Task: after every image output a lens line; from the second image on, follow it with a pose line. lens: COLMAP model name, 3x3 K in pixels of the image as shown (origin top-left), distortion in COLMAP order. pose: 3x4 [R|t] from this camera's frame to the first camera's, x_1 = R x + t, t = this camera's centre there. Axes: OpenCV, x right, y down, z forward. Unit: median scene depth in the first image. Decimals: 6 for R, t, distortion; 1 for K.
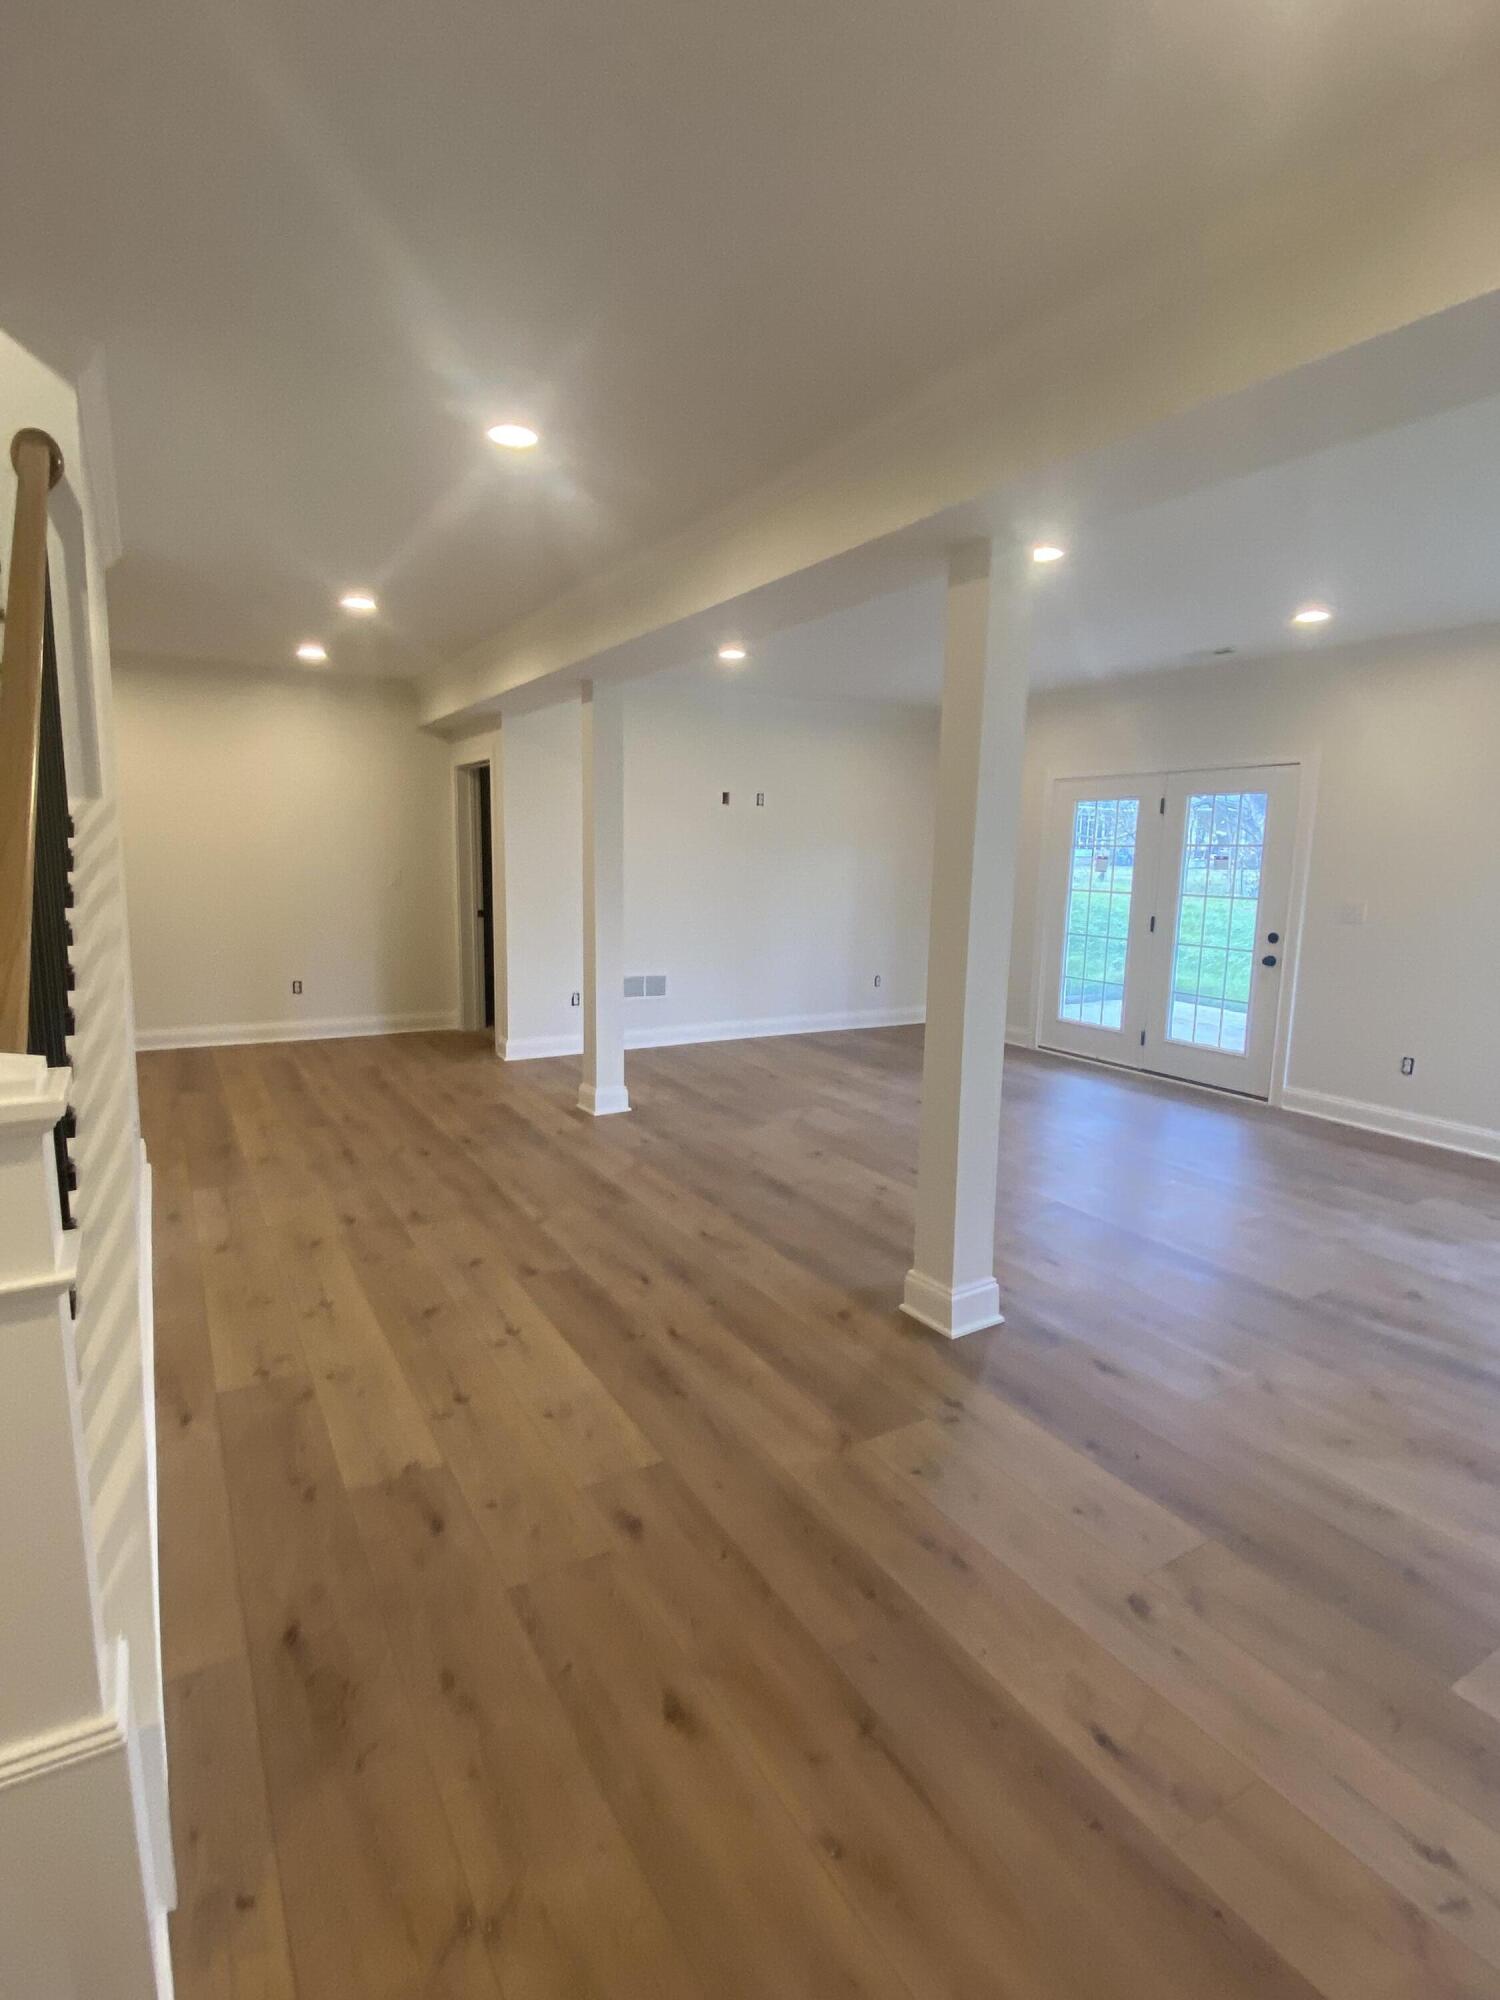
lens RADIAL K [[991.6, 0, 748.0], [0, 991.6, 993.0], [0, 0, 1]] dist [0.056781, -0.054327]
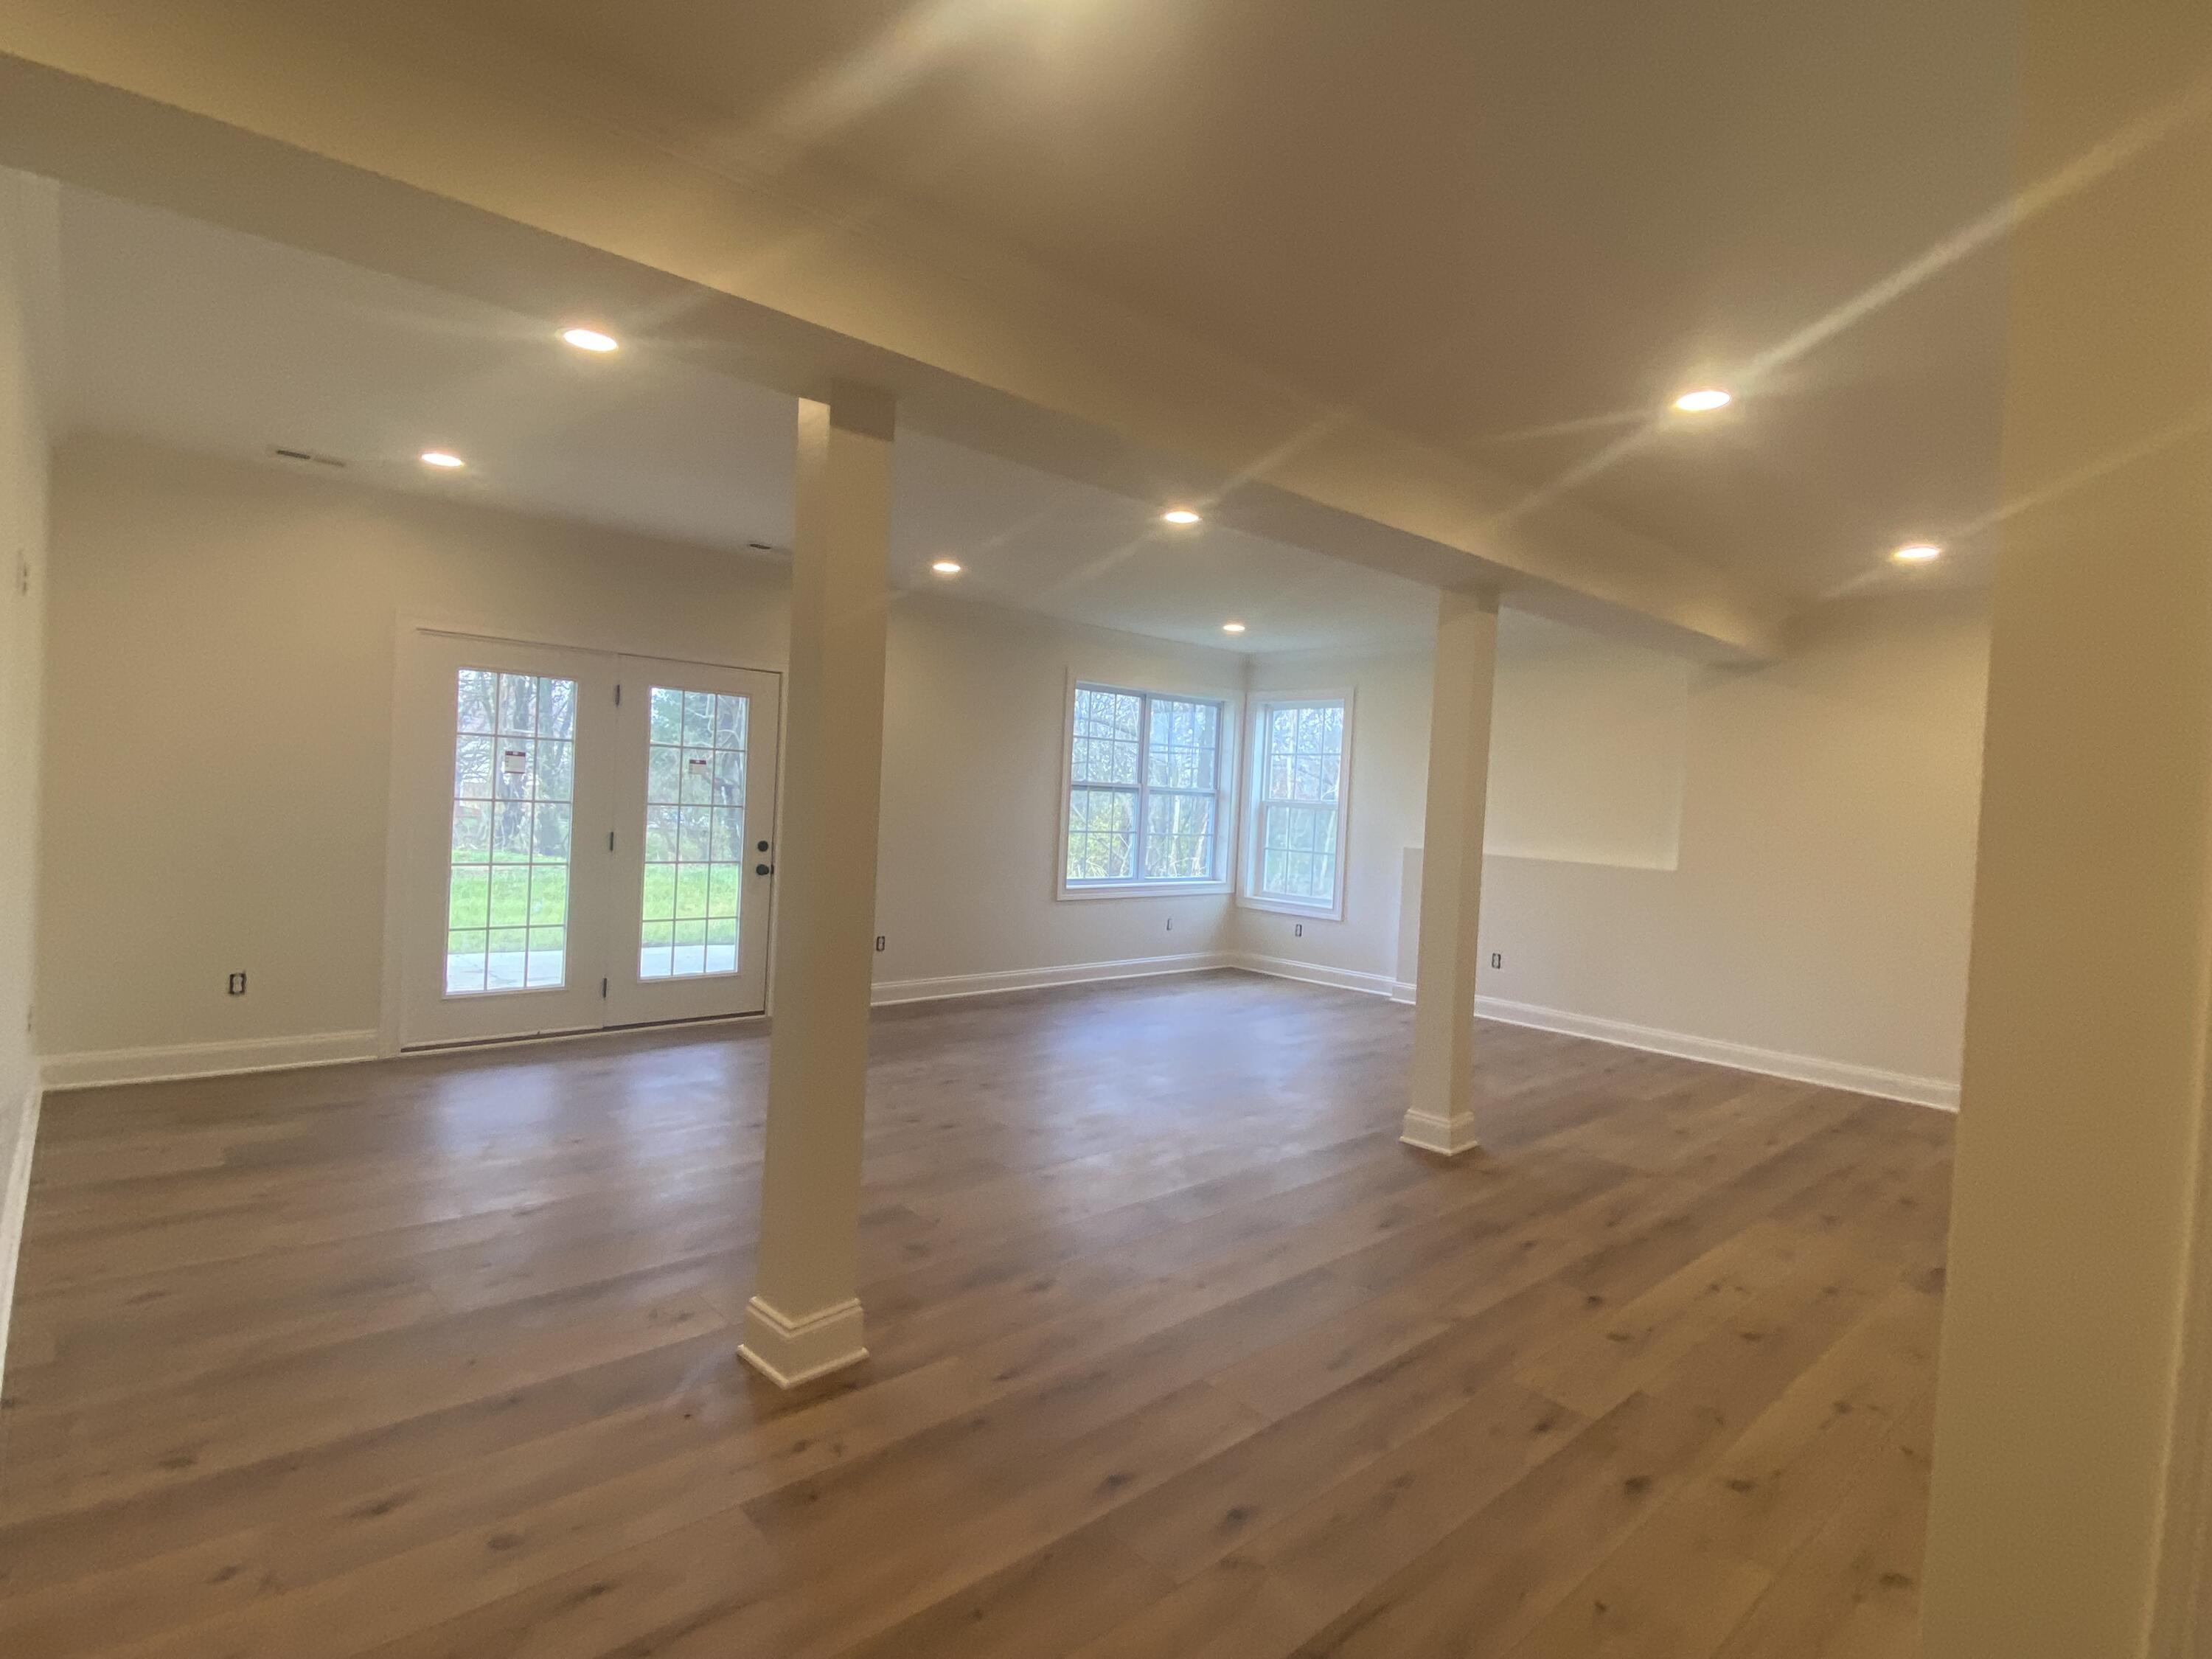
lens RADIAL K [[1092.4, 0, 1095.4], [0, 1092.4, 819.5], [0, 0, 1]] dist [0.057837, -0.065677]
pose [[-0.186523, -0.052017, 0.981073, -0.846213], [0.087051, 0.993795, 0.069242, -0.182806], [-0.978586, 0.098318, -0.180837, 1.263533]]
